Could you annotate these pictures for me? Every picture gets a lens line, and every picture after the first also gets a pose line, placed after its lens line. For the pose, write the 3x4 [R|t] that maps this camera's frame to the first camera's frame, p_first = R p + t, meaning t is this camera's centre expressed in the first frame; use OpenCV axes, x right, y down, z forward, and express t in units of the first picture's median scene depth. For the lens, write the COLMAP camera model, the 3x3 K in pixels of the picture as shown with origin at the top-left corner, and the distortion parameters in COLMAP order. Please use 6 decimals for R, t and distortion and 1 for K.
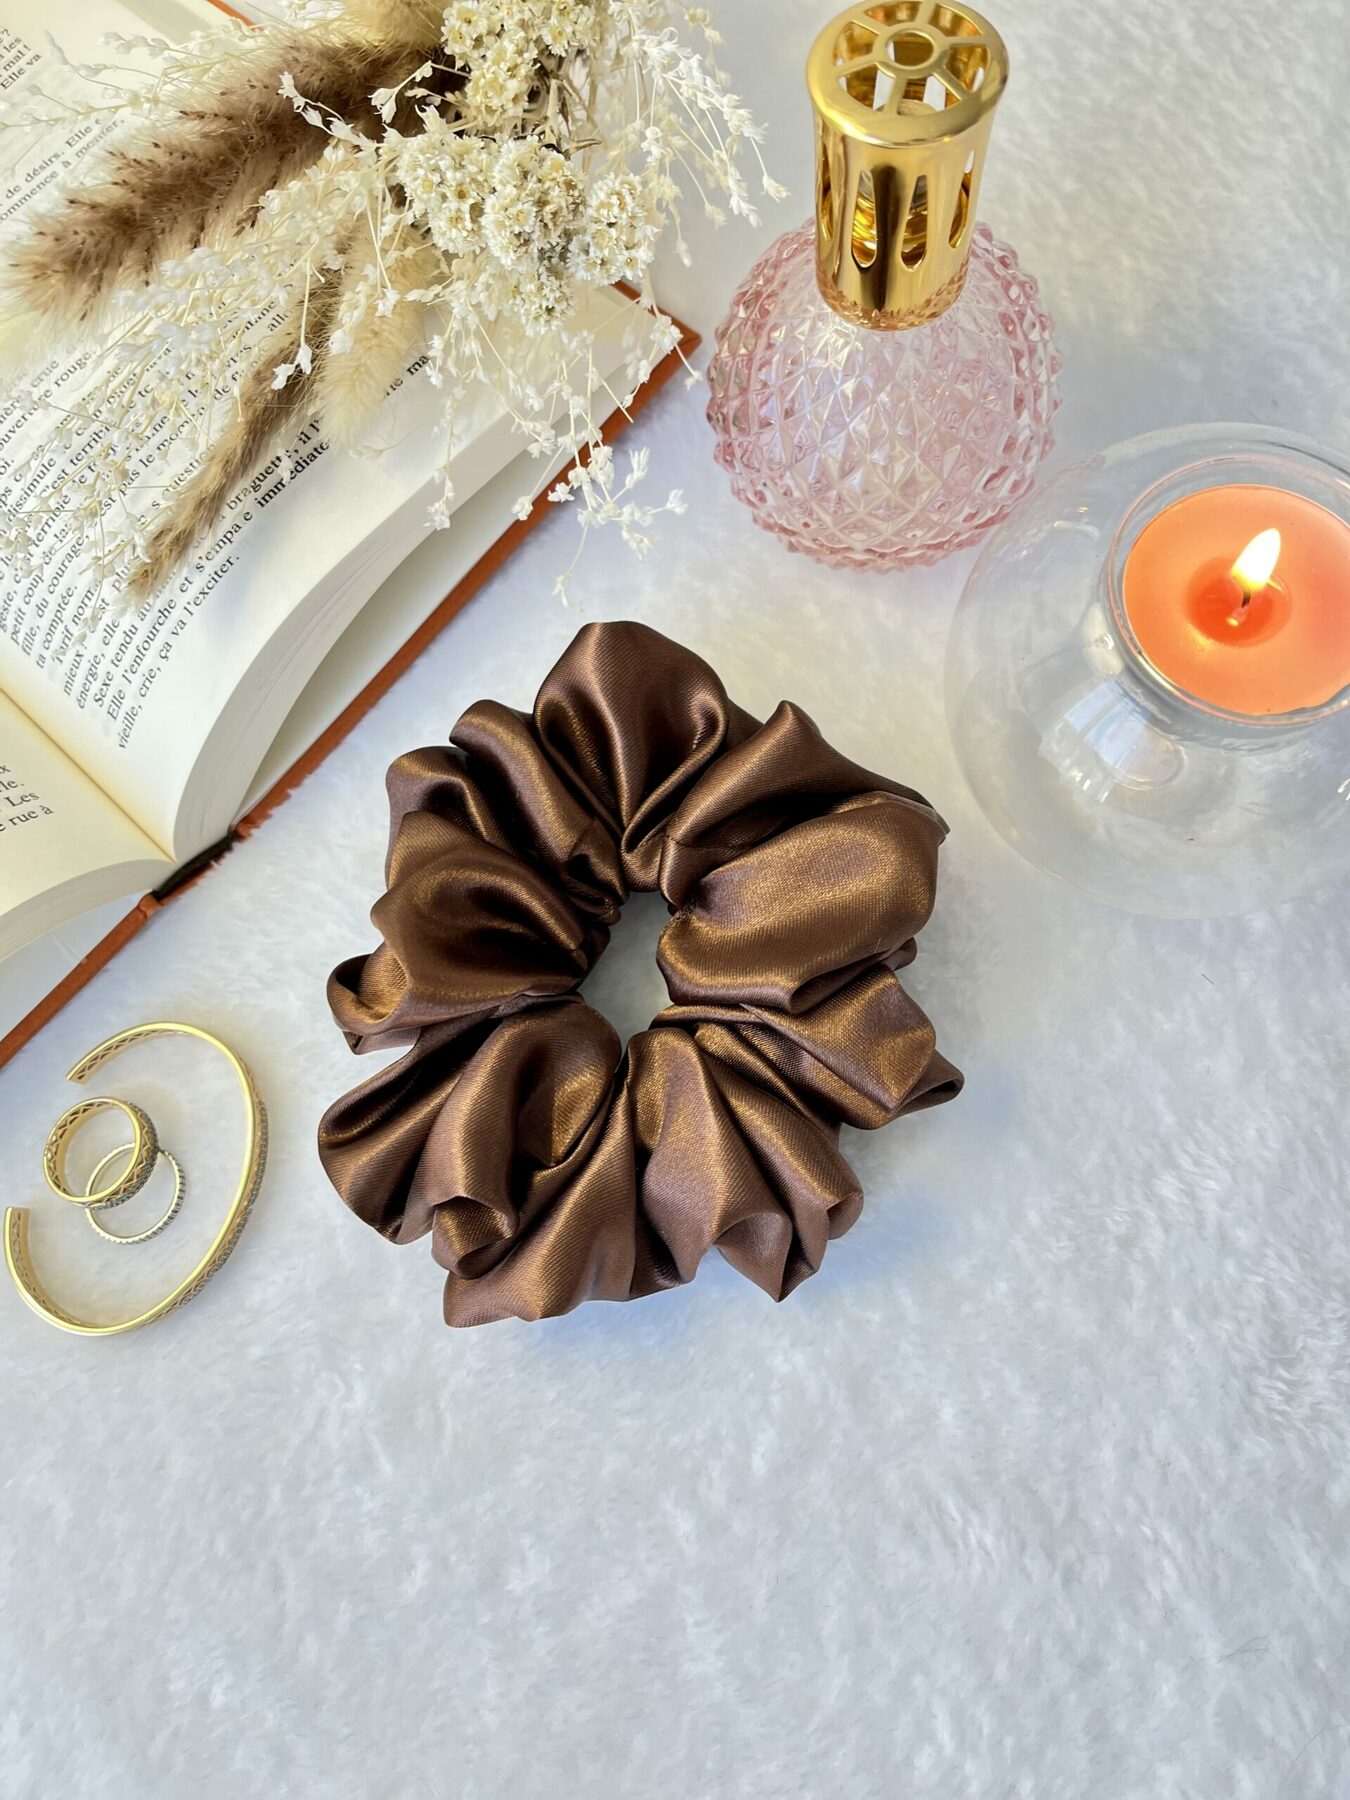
lens RADIAL K [[1332.2, 0, 675.6], [0, 1332.2, 906.9], [0, 0, 1]] dist [0.075876, -0.129702]
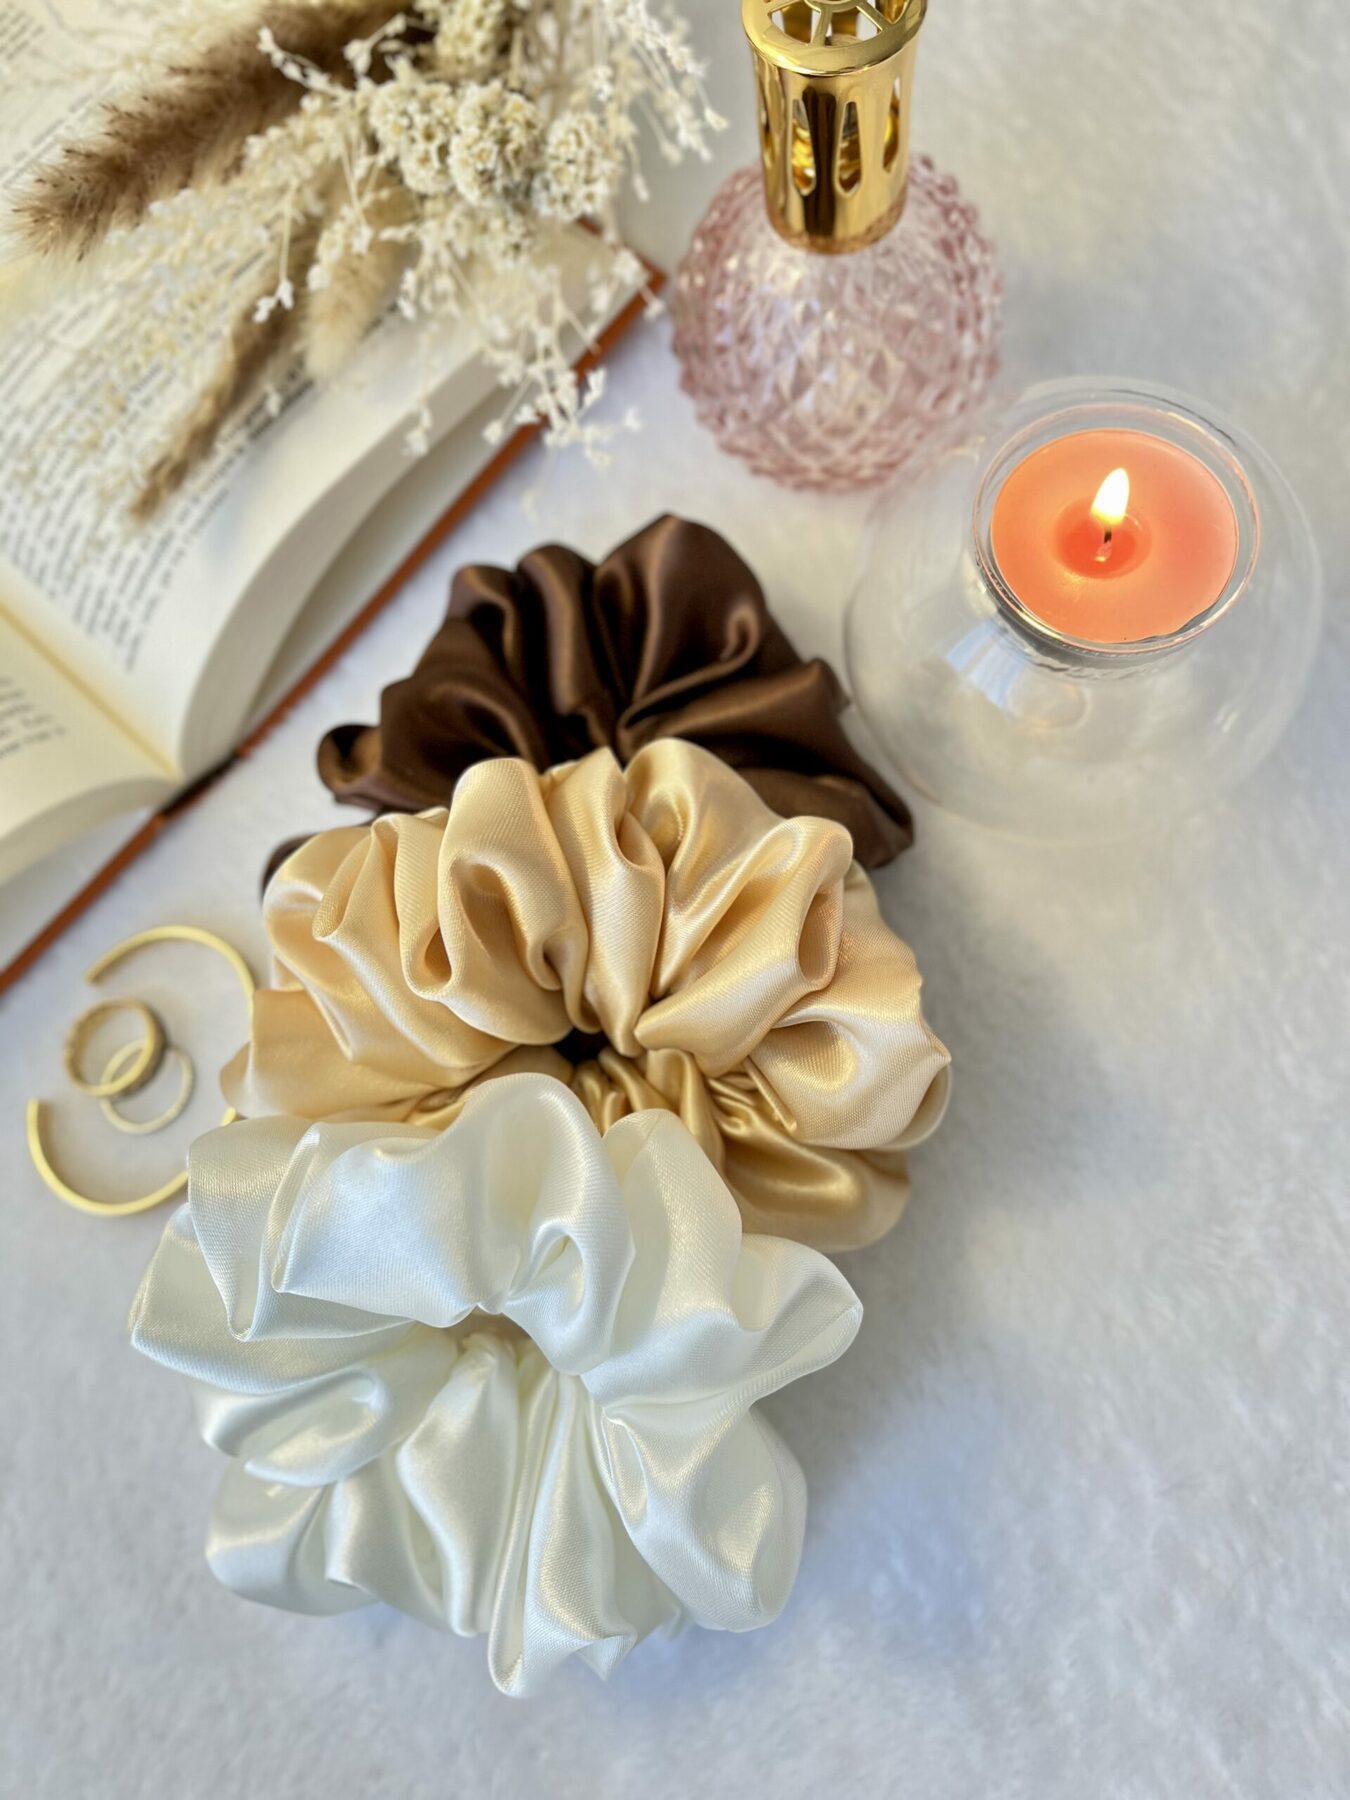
lens RADIAL K [[1332.2, 0, 675.6], [0, 1332.2, 906.9], [0, 0, 1]] dist [0.075876, -0.129702]
pose [[0.999669, -0.014099, -0.021525, 0.049389], [0.014368, 0.999820, 0.012413, 0.069941], [0.021346, -0.012718, 0.999691, -0.070229]]
